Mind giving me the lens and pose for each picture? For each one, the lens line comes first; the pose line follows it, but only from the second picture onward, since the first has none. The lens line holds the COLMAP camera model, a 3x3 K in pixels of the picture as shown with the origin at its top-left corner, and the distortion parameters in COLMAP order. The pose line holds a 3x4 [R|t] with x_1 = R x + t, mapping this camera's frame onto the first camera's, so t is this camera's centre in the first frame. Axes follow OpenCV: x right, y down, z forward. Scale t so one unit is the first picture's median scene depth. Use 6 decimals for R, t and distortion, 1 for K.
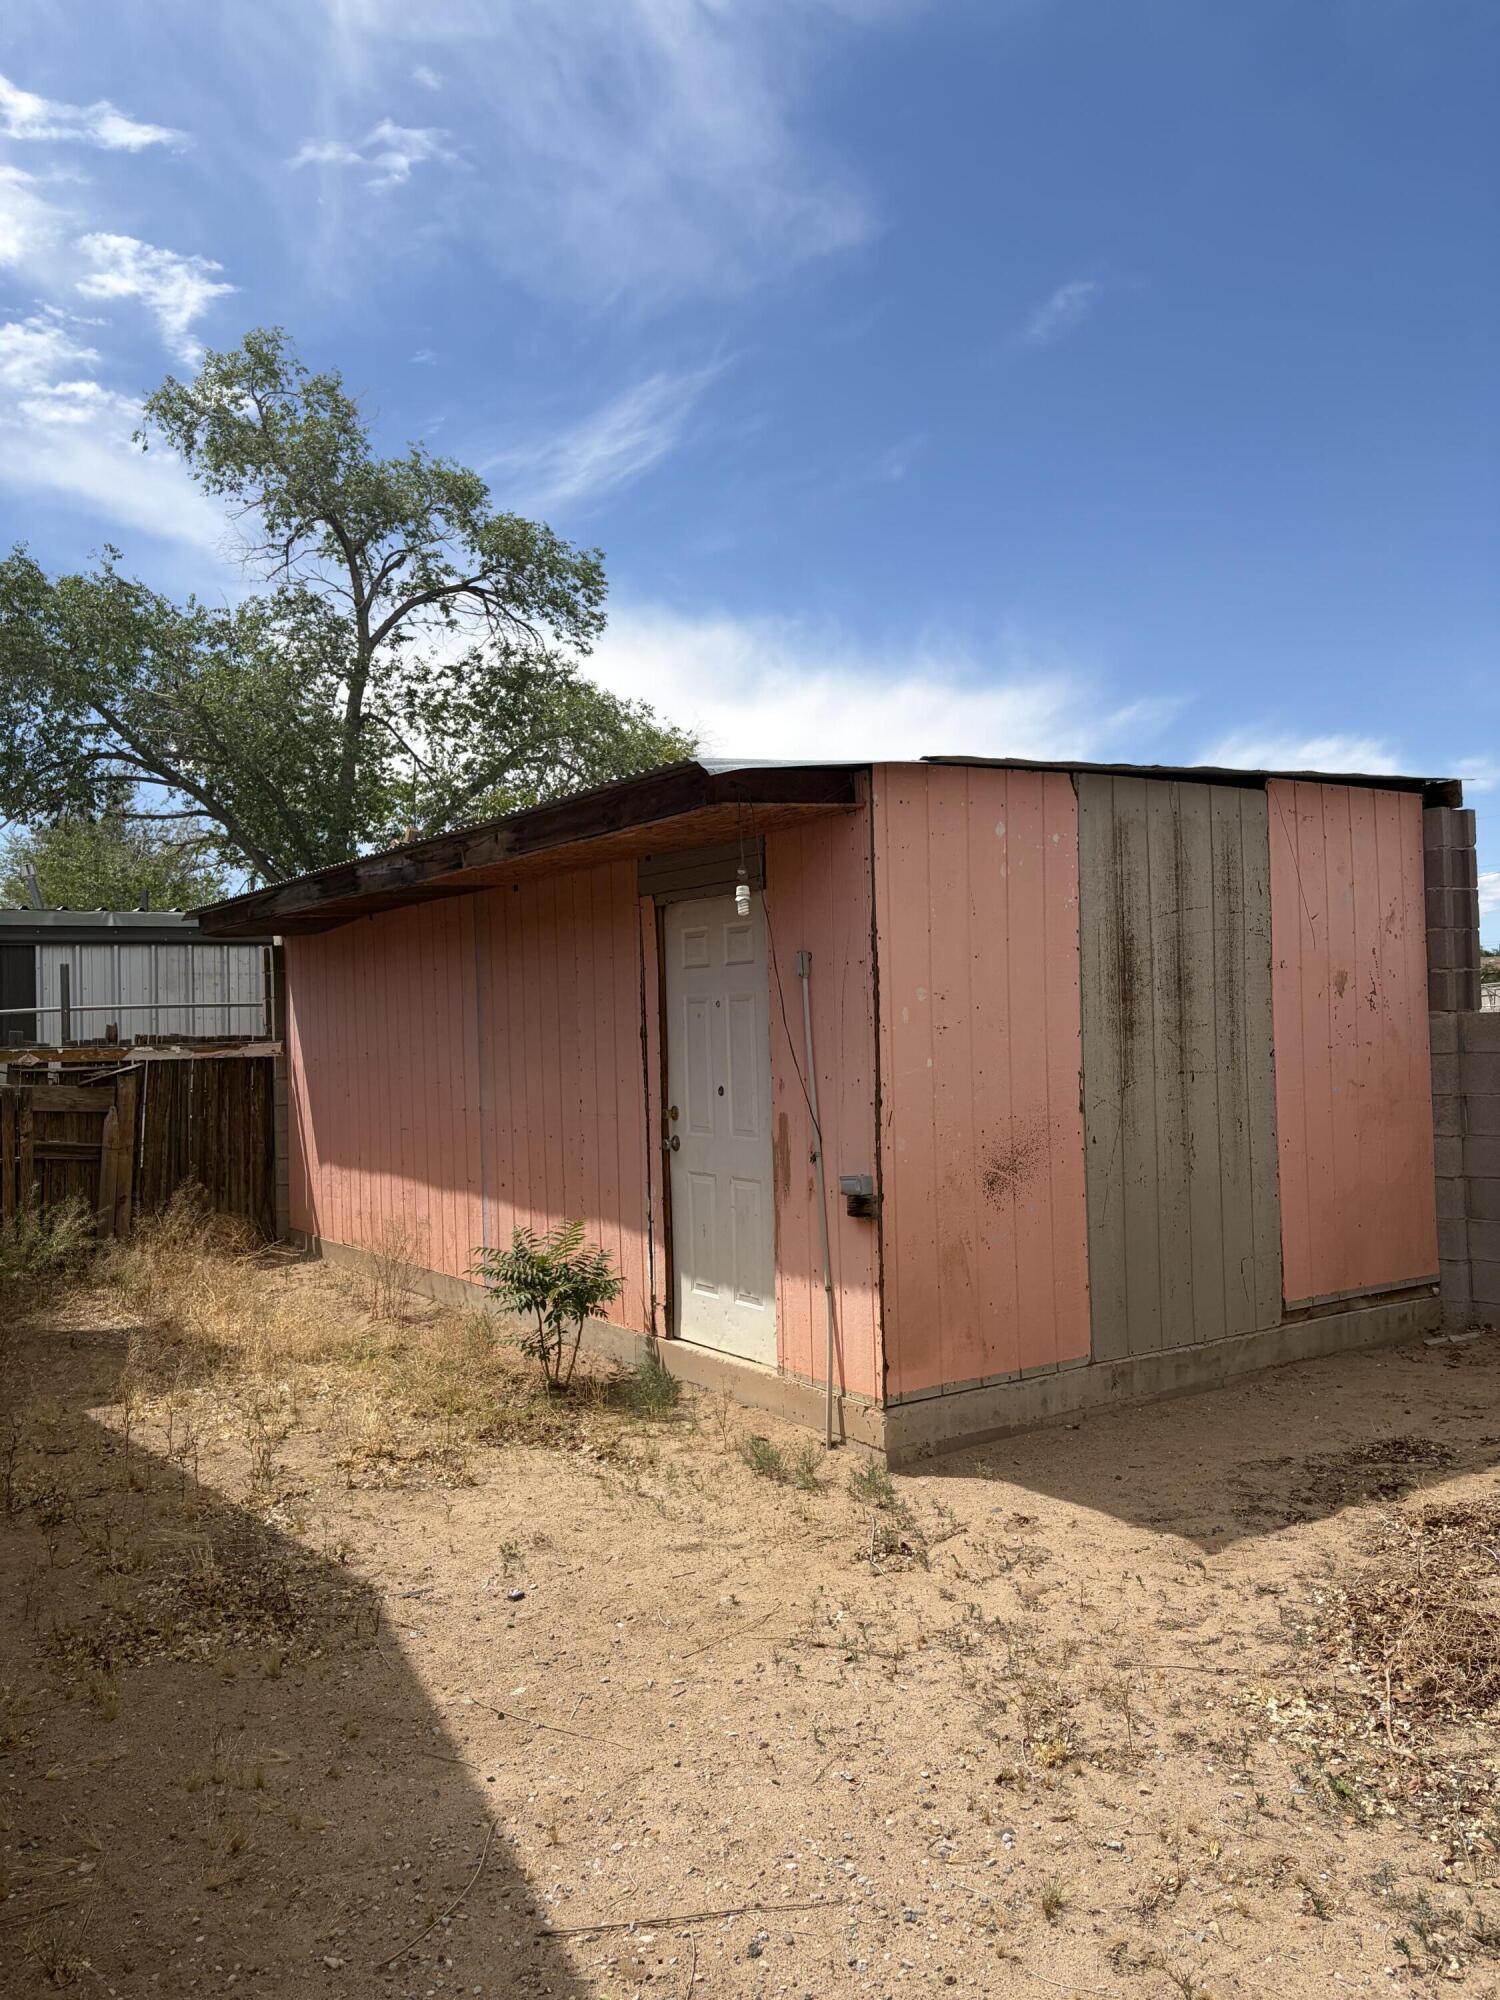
lens RADIAL K [[1530.3, 0, 744.7], [0, 1530.3, 1035.8], [0, 0, 1]] dist [-0.004290, -0.001223]
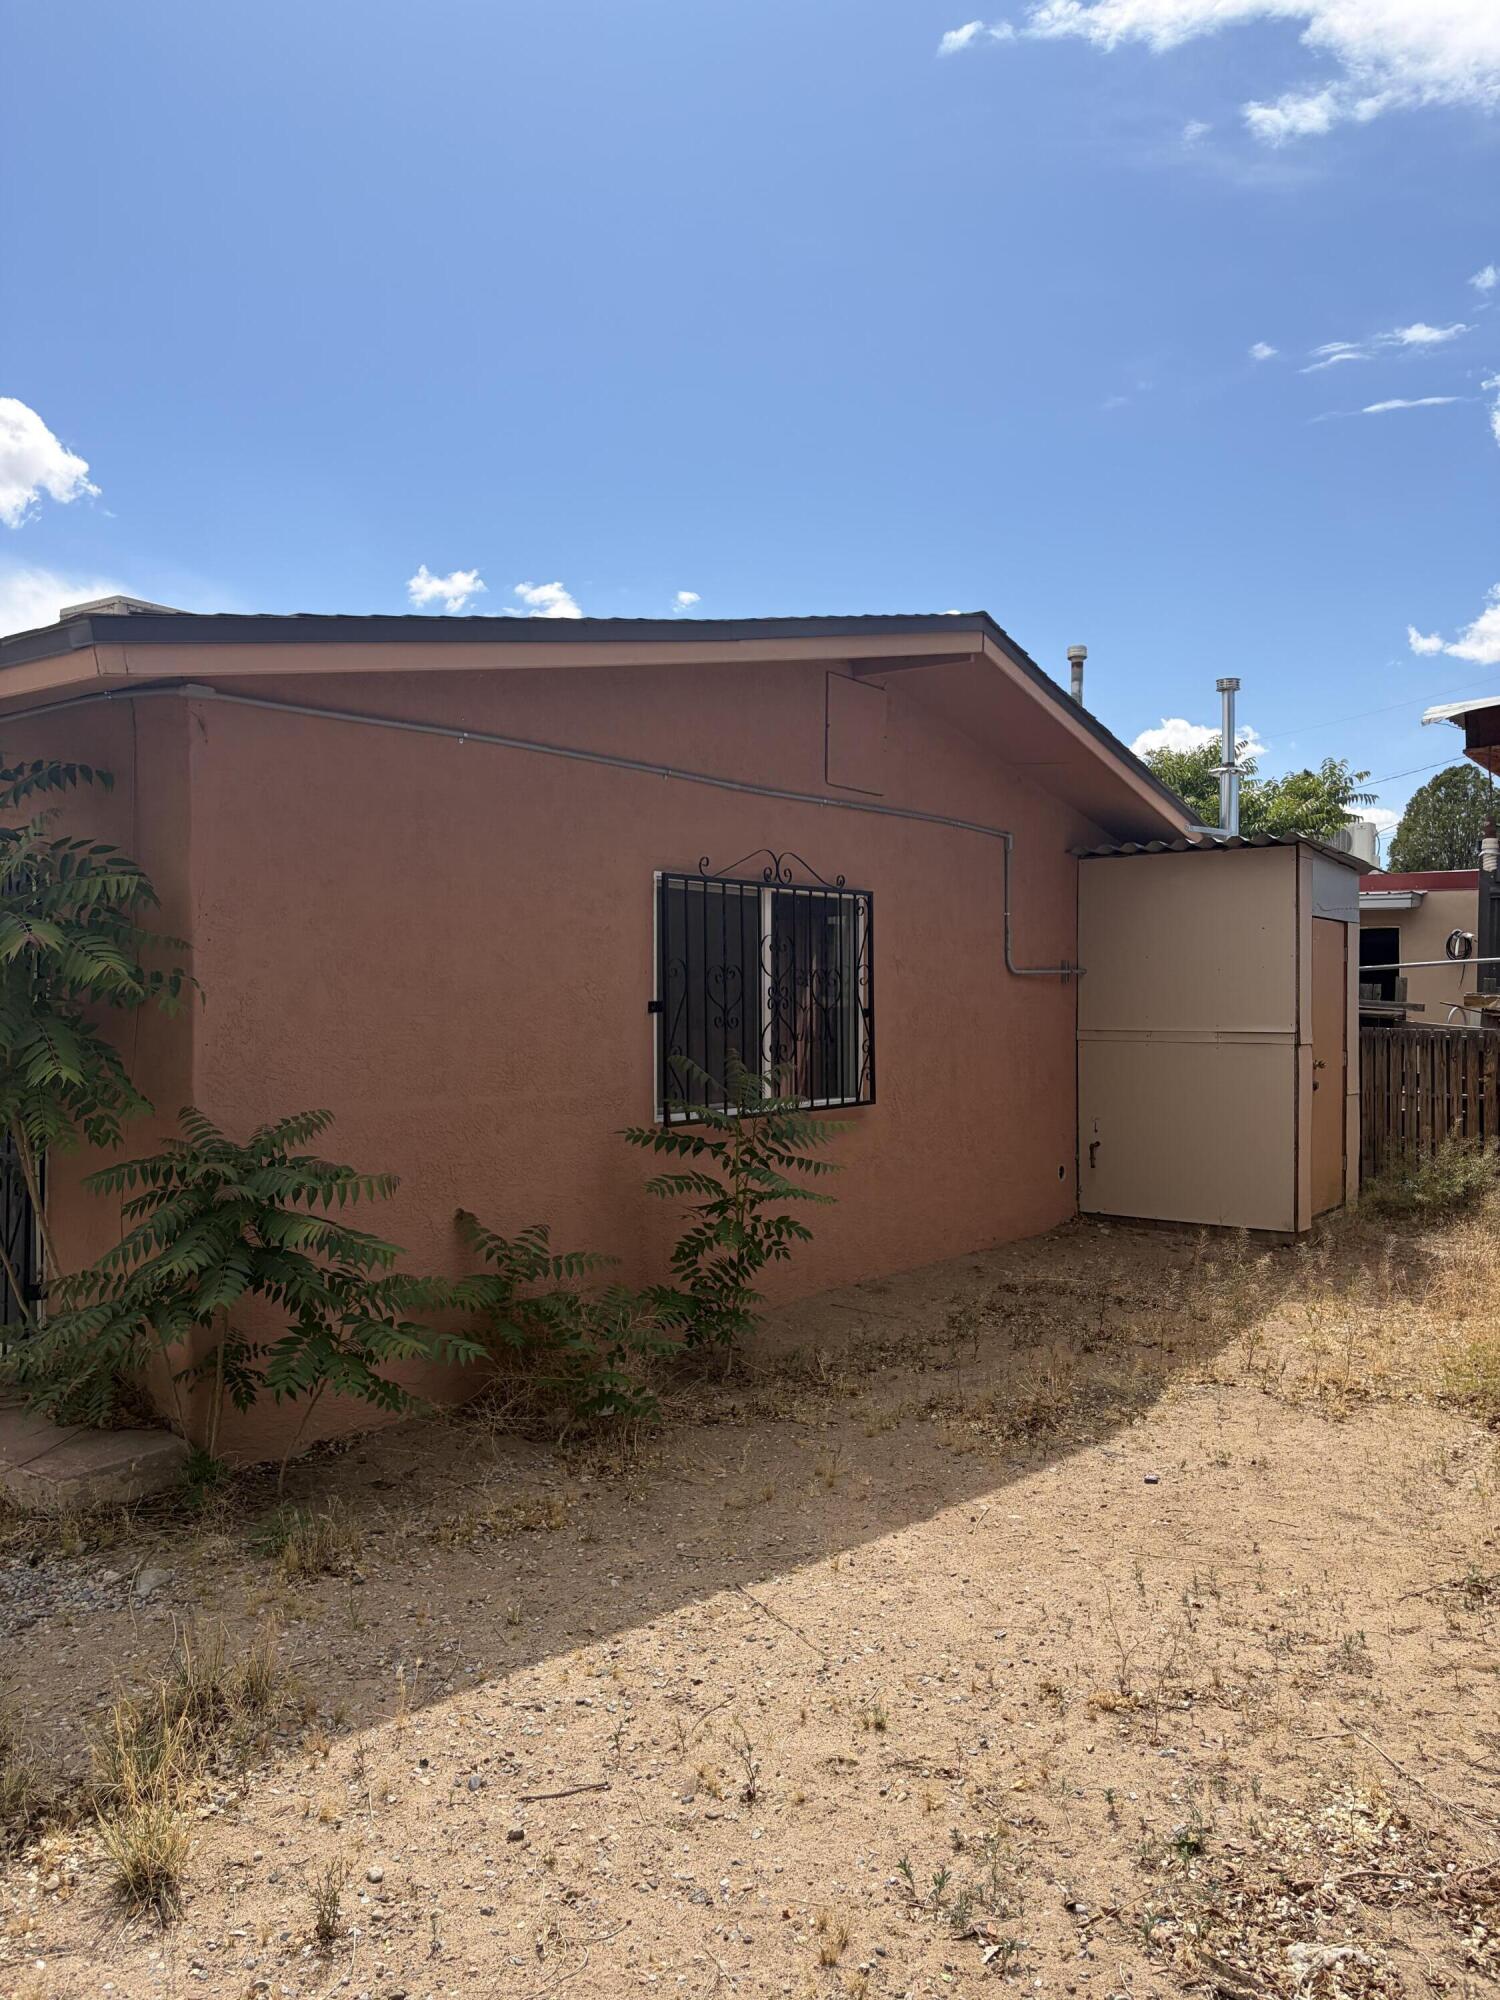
lens RADIAL K [[1461.2, 0, 750.0], [0, 1461.2, 1000.0], [0, 0, 1]] dist [0.103490, -0.117488]
pose [[0.350950, 0.029664, -0.935924, 0.851971], [-0.003140, 0.999530, 0.030503, -0.049965], [0.936389, -0.007766, 0.350878, 0.302747]]
